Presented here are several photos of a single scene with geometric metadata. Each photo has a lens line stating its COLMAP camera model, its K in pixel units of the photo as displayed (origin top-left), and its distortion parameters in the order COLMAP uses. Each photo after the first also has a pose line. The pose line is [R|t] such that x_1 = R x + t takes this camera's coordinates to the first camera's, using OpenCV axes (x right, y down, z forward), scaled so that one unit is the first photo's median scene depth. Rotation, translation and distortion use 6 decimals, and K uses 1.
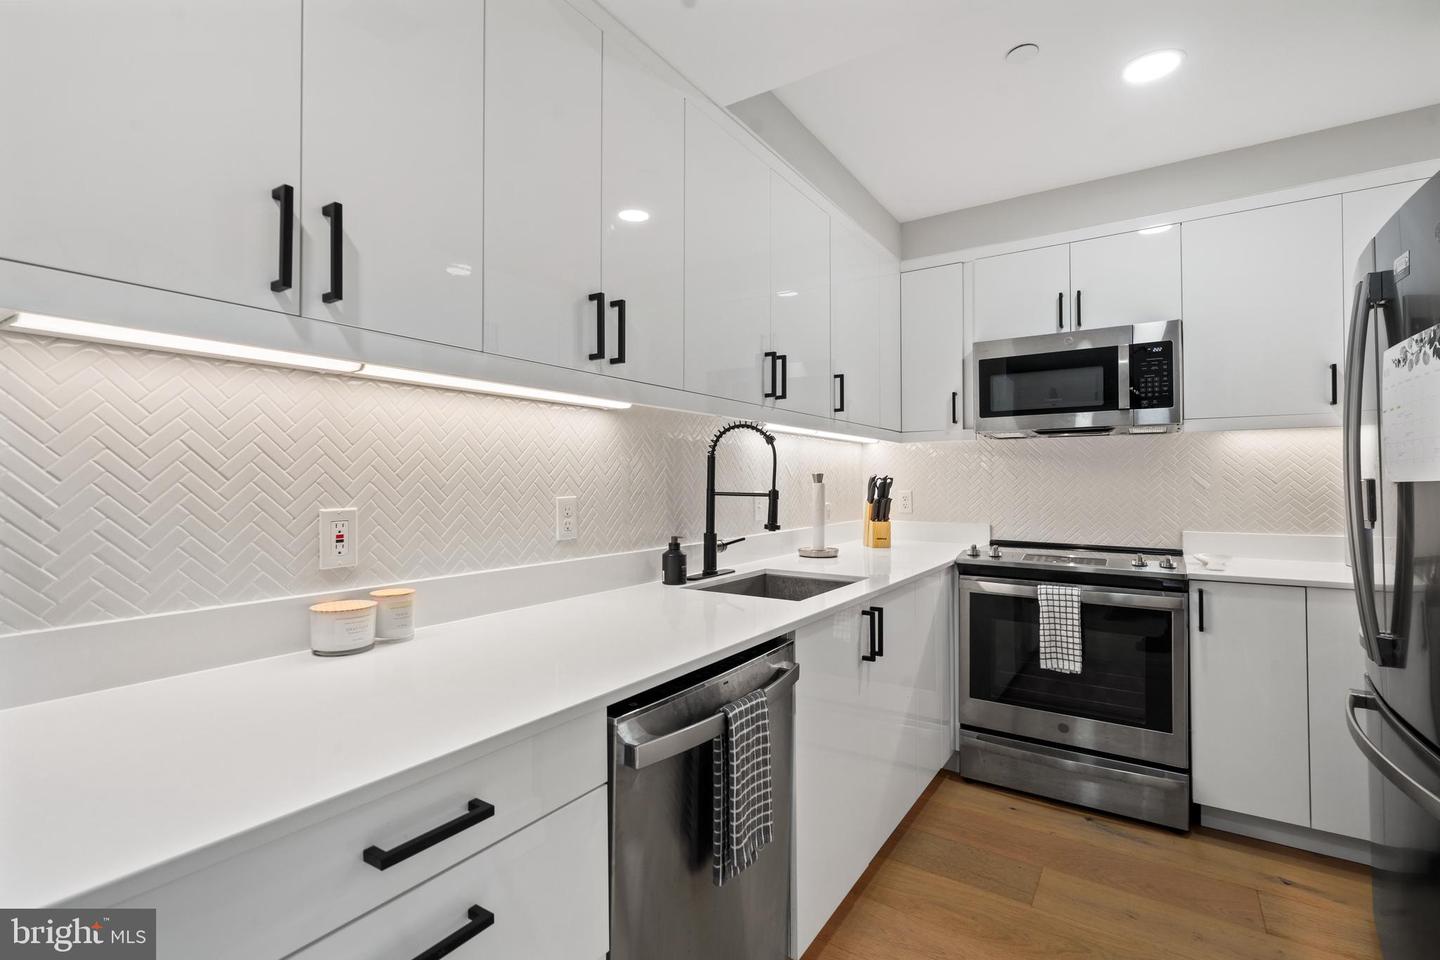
lens RADIAL K [[646.3, 0, 718.4], [0, 646.3, 476.2], [0, 0, 1]] dist [-0.000055, 0.000157]
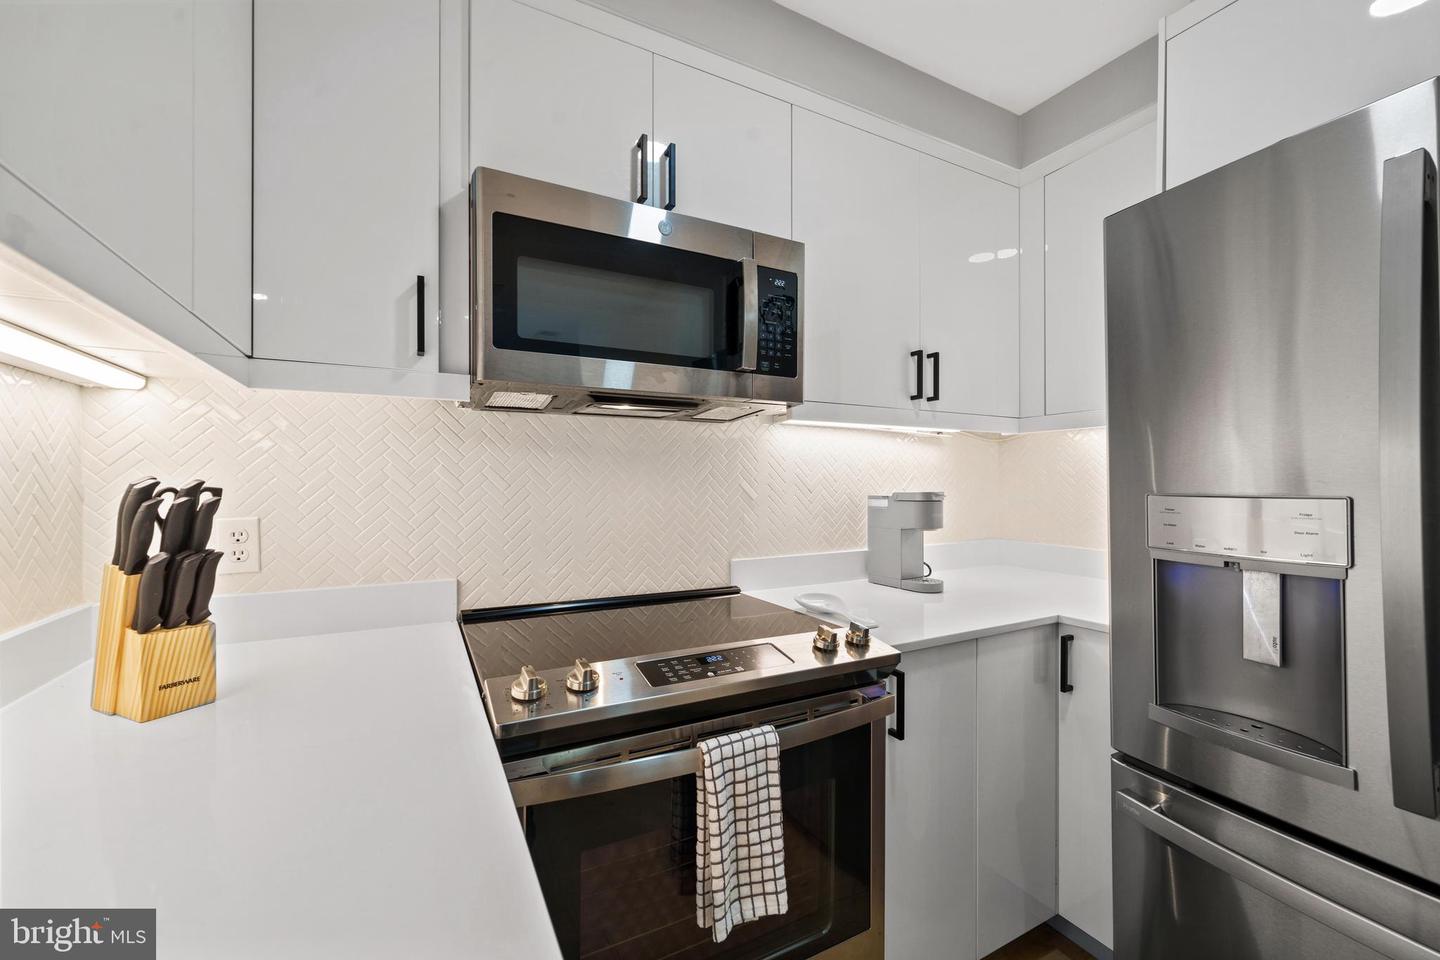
lens RADIAL K [[574.6, 0, 716.3], [0, 574.6, 472.3], [0, 0, 1]] dist [0.000264, -0.000086]
pose [[0.468943, 0.010378, 0.883167, 0.137831], [-0.007190, 0.999943, -0.007933, -0.006078], [-0.883199, -0.002630, 0.468991, 0.691067]]
